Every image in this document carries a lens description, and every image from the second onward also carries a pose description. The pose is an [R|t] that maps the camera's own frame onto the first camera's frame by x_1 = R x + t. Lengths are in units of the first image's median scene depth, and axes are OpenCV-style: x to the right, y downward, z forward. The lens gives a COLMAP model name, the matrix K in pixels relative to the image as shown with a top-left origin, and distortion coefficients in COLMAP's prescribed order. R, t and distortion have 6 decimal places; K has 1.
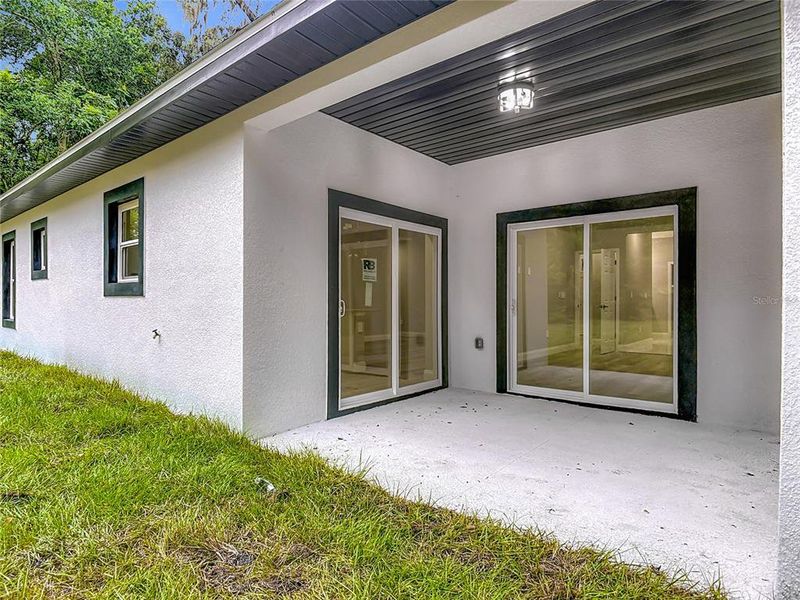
lens RADIAL K [[464.2, 0, 399.0], [0, 464.2, 302.3], [0, 0, 1]] dist [-0.013679, -0.002752]
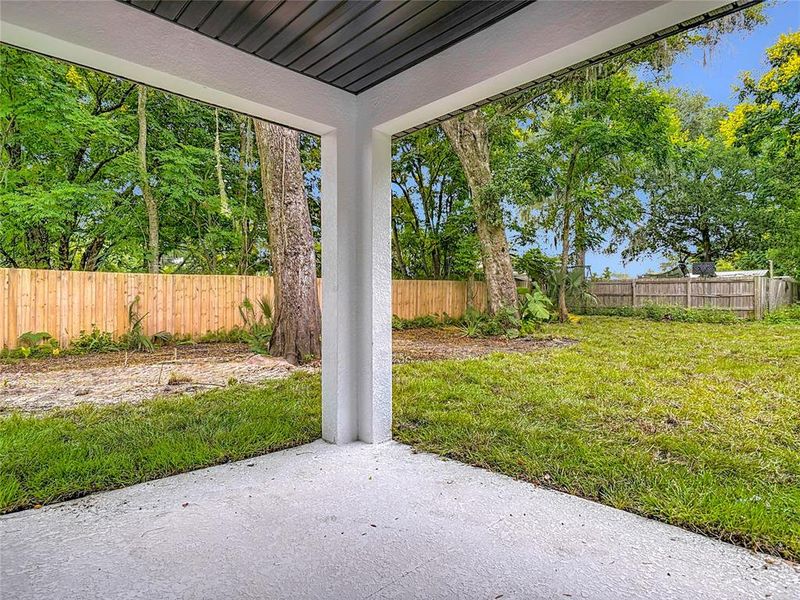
lens RADIAL K [[464.2, 0, 399.3], [0, 464.2, 299.9], [0, 0, 1]] dist [-0.013679, -0.002752]
pose [[-0.994685, 0.002735, 0.102927, 0.272715], [0.001646, 0.999942, -0.010665, 0.002676], [-0.102950, -0.010439, -0.994632, 1.772409]]
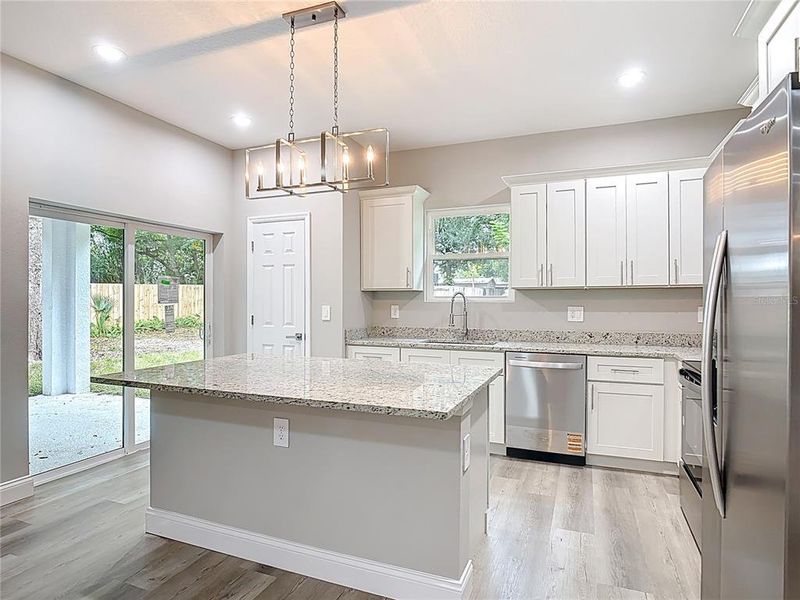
lens RADIAL K [[464.2, 0, 397.1], [0, 464.2, 299.6], [0, 0, 1]] dist [-0.013679, -0.002752]
pose [[-0.950906, -0.001782, -0.309473, -0.288492], [-0.000156, 0.999986, -0.005279, -0.068395], [0.309478, -0.004972, -0.950893, 3.085811]]
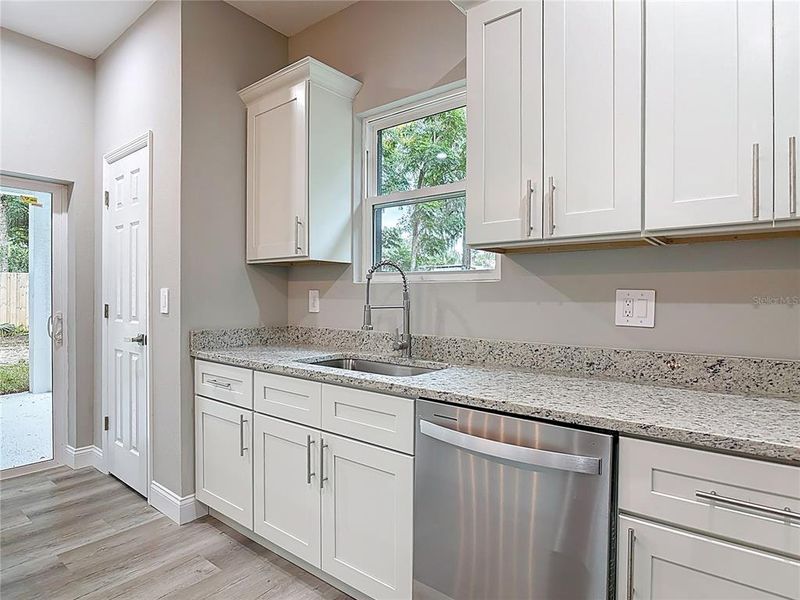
lens RADIAL K [[464.2, 0, 398.9], [0, 464.2, 302.7], [0, 0, 1]] dist [-0.013679, -0.002752]
pose [[-0.999711, -0.006912, -0.023026, -0.894240], [-0.007158, 0.999918, 0.010642, -0.044308], [0.022950, 0.010804, -0.999678, 2.515900]]
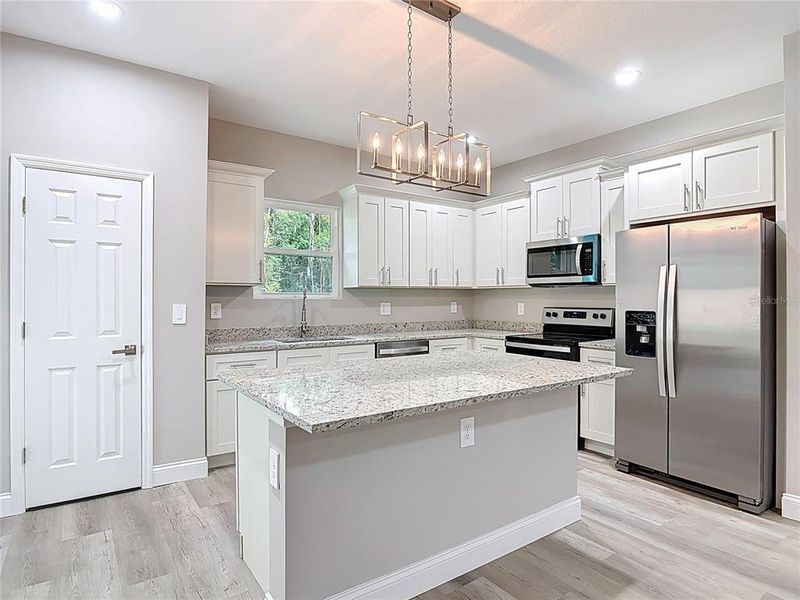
lens RADIAL K [[464.2, 0, 404.2], [0, 464.2, 299.5], [0, 0, 1]] dist [-0.013679, -0.002752]
pose [[-0.239669, 0.003060, -0.970850, 0.355756], [0.001410, 0.999995, 0.002804, -0.070804], [0.970854, -0.000697, -0.239672, 2.436914]]
